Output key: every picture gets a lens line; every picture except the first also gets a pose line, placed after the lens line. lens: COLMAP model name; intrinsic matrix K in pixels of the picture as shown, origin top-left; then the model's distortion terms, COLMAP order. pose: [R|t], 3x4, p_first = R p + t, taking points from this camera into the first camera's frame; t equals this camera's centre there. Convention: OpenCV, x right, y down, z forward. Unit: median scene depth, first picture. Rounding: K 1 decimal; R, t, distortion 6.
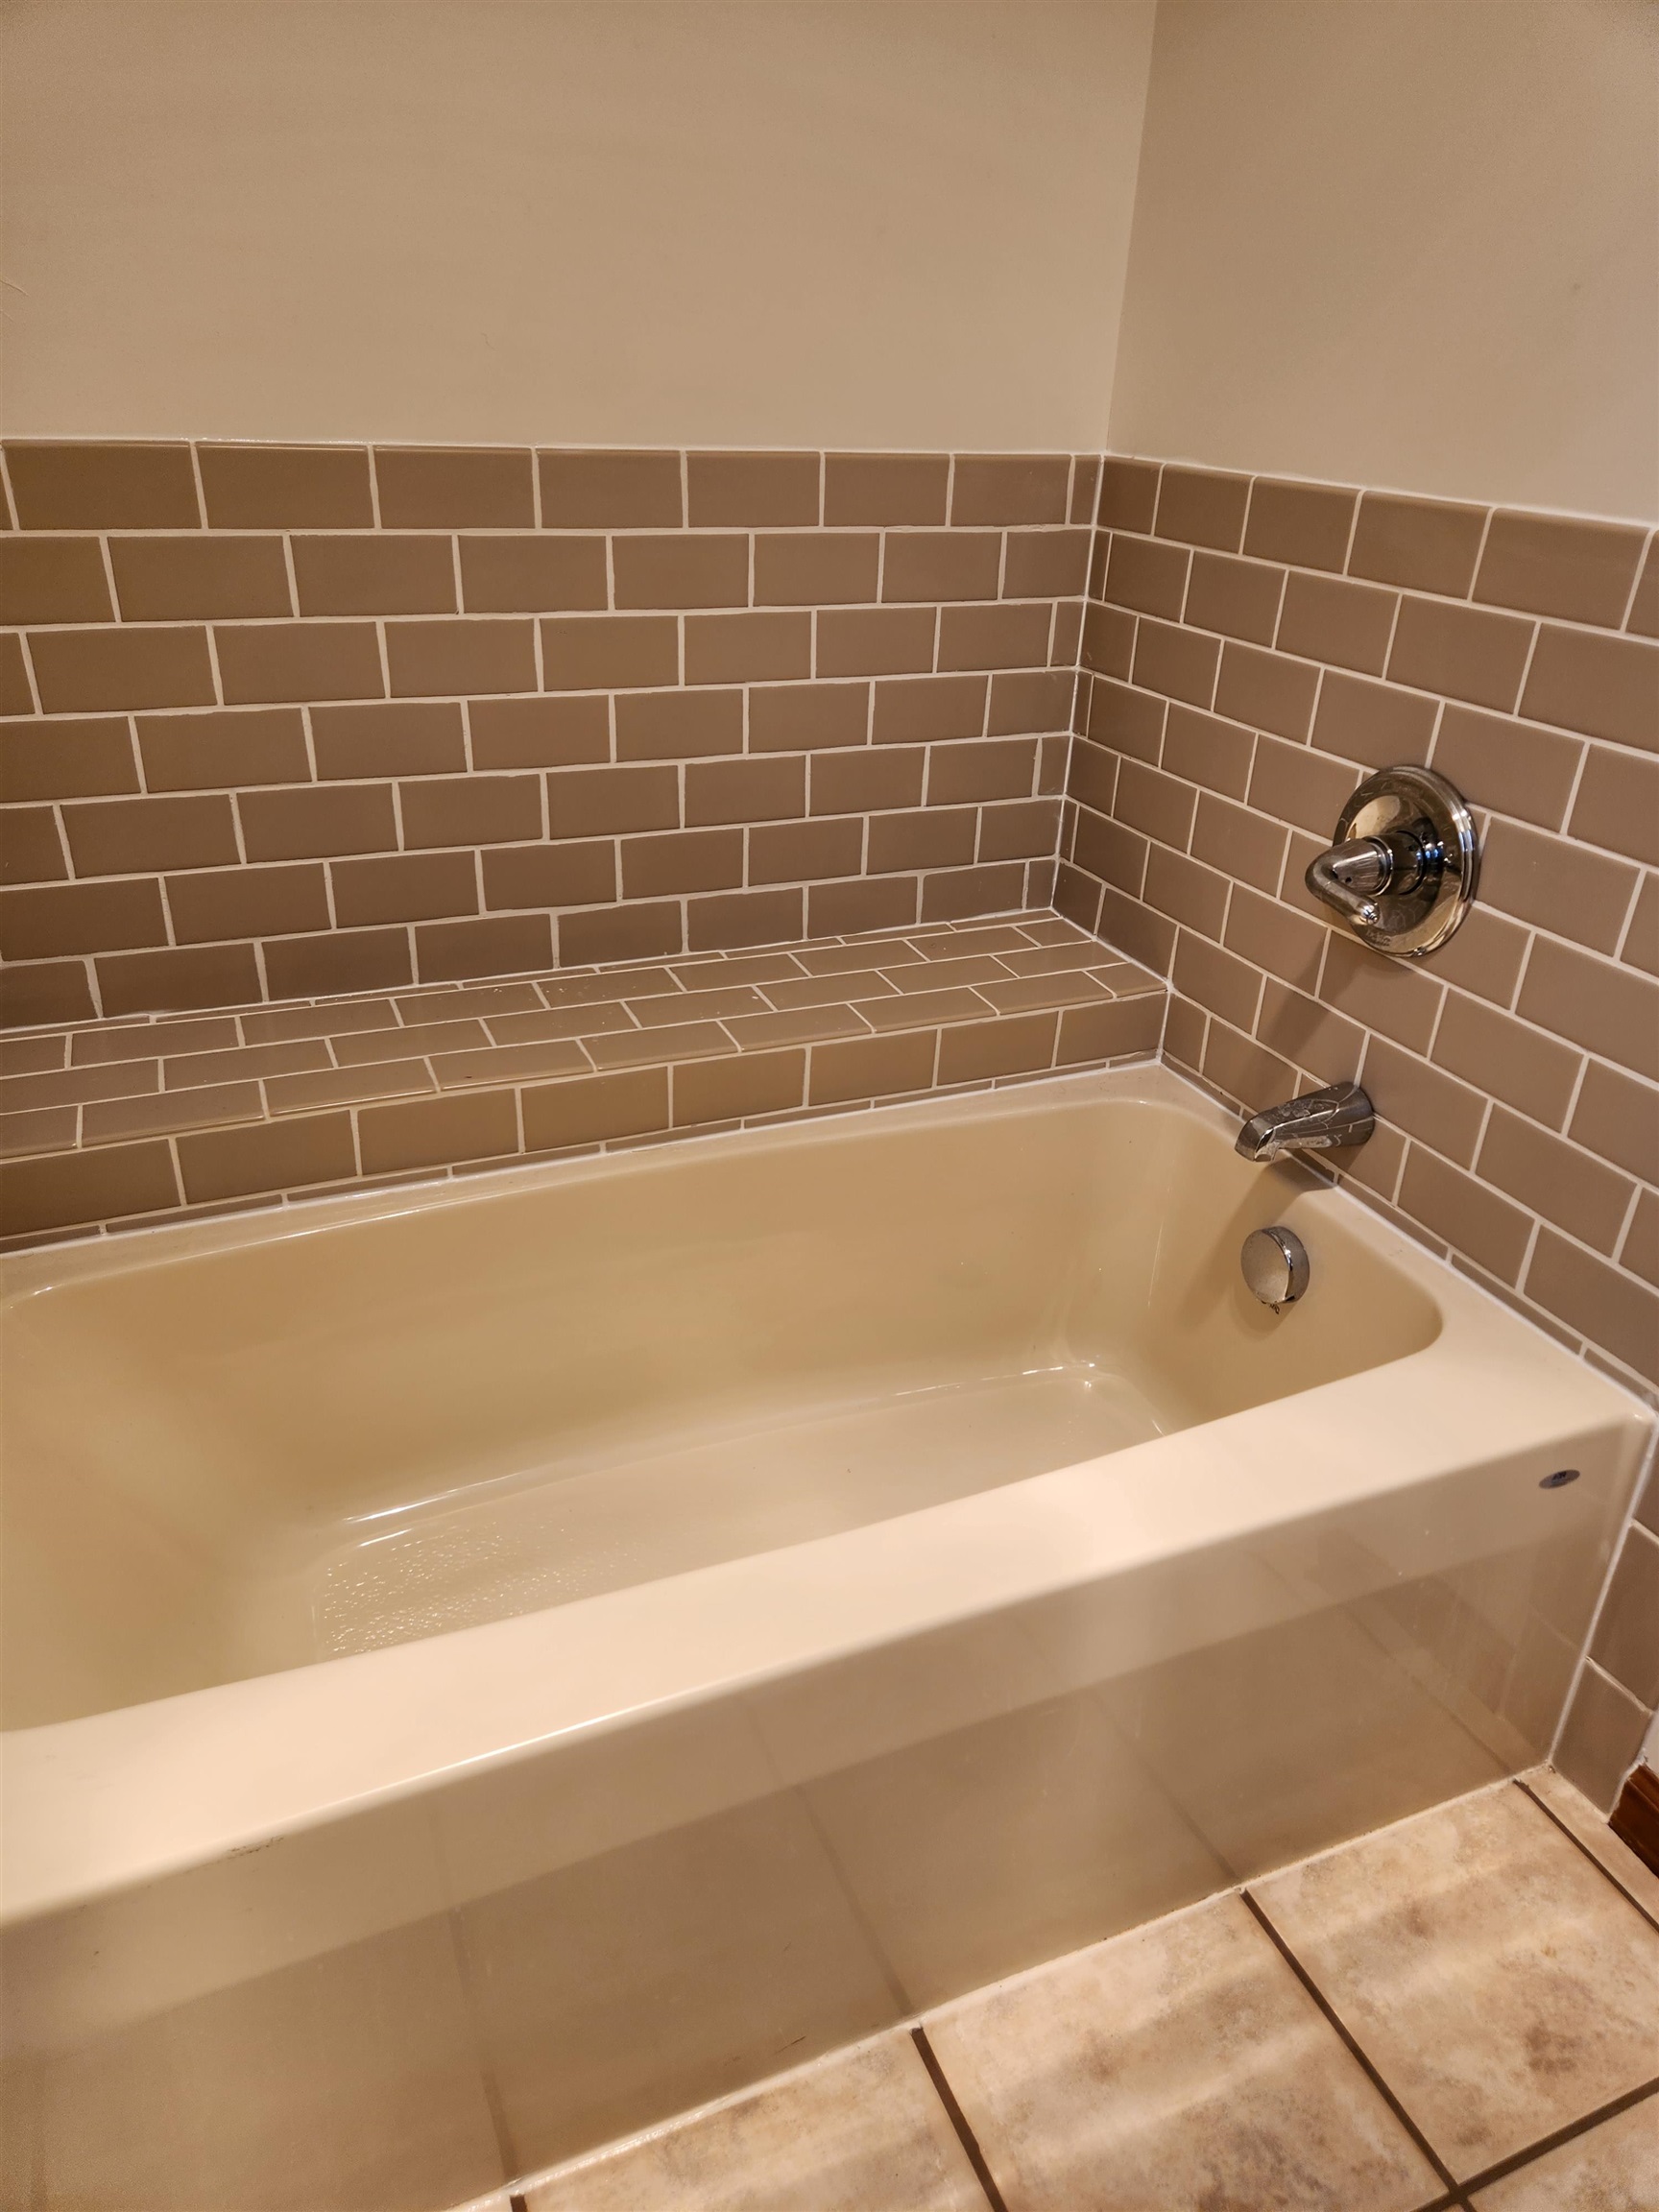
lens RADIAL K [[1477.1, 0, 814.0], [0, 1477.1, 1097.8], [0, 0, 1]] dist [0.058791, -0.059079]
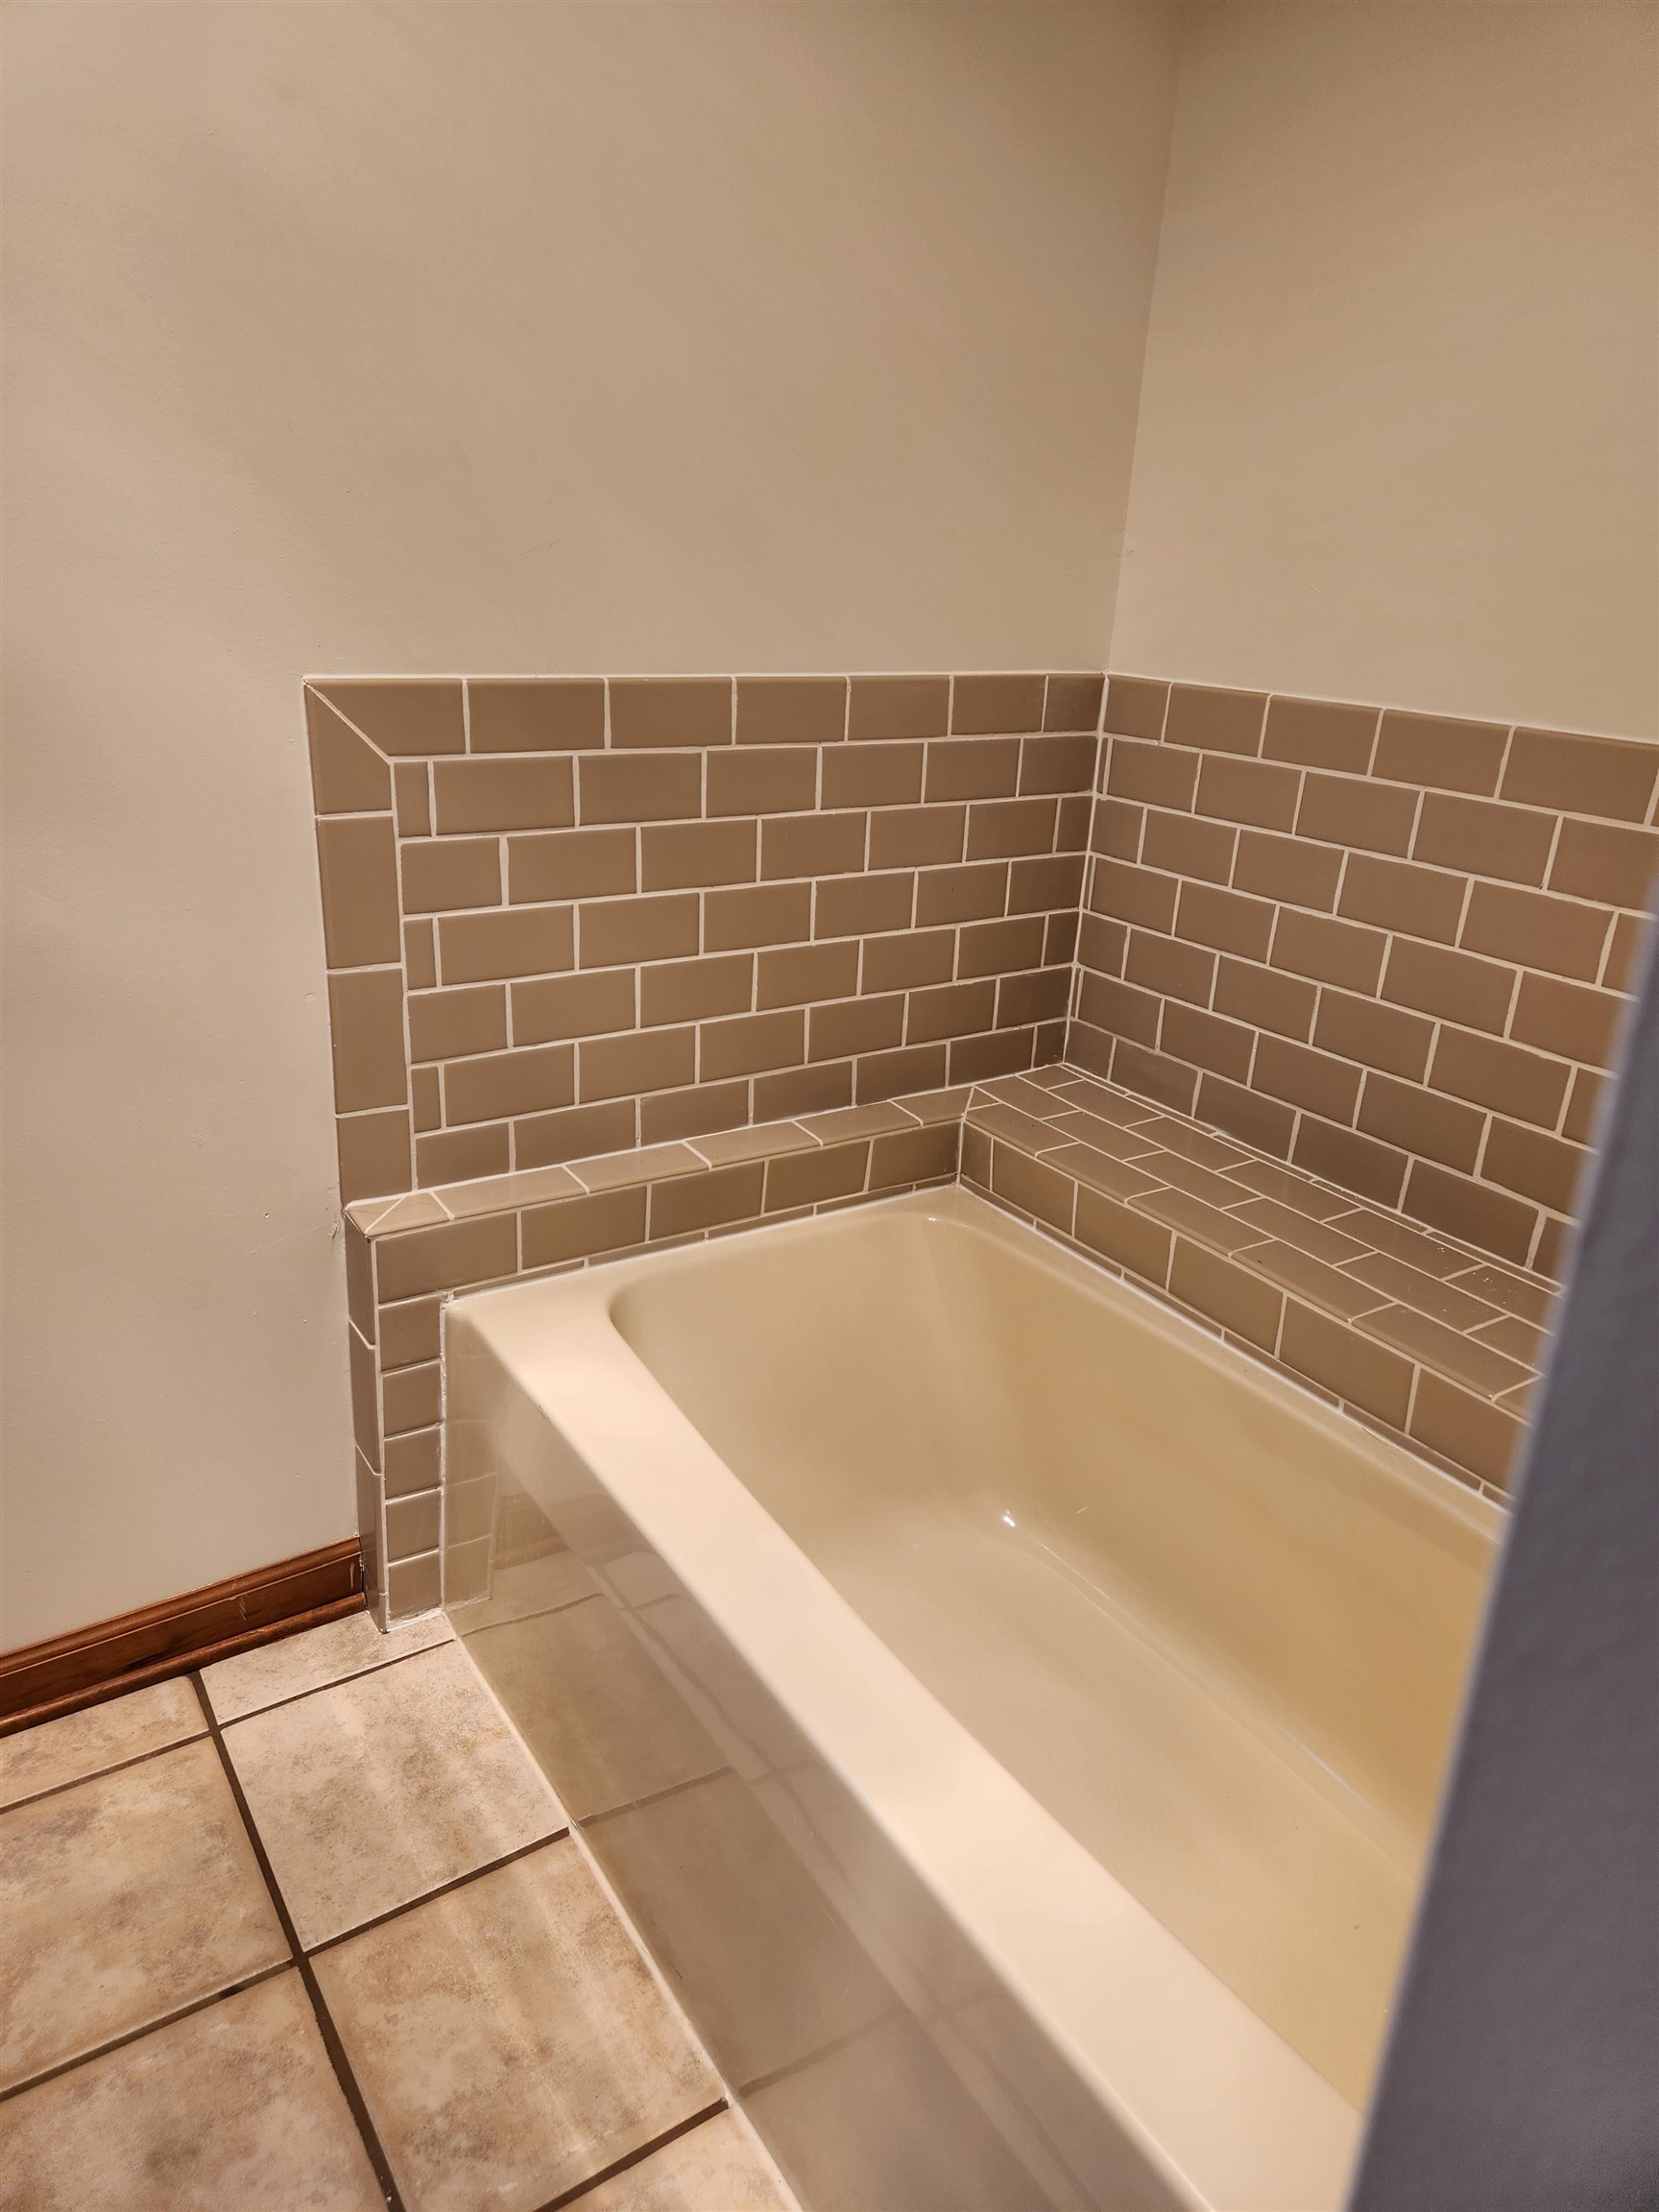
lens RADIAL K [[1428.5, 0, 830.8], [0, 1428.5, 1065.0], [0, 0, 1]] dist [-0.019816, -0.024702]
pose [[0.180478, 0.286242, -0.941007, 0.795395], [-0.498848, 0.851177, 0.163242, -0.182053], [0.847690, 0.439958, 0.296410, 0.467059]]
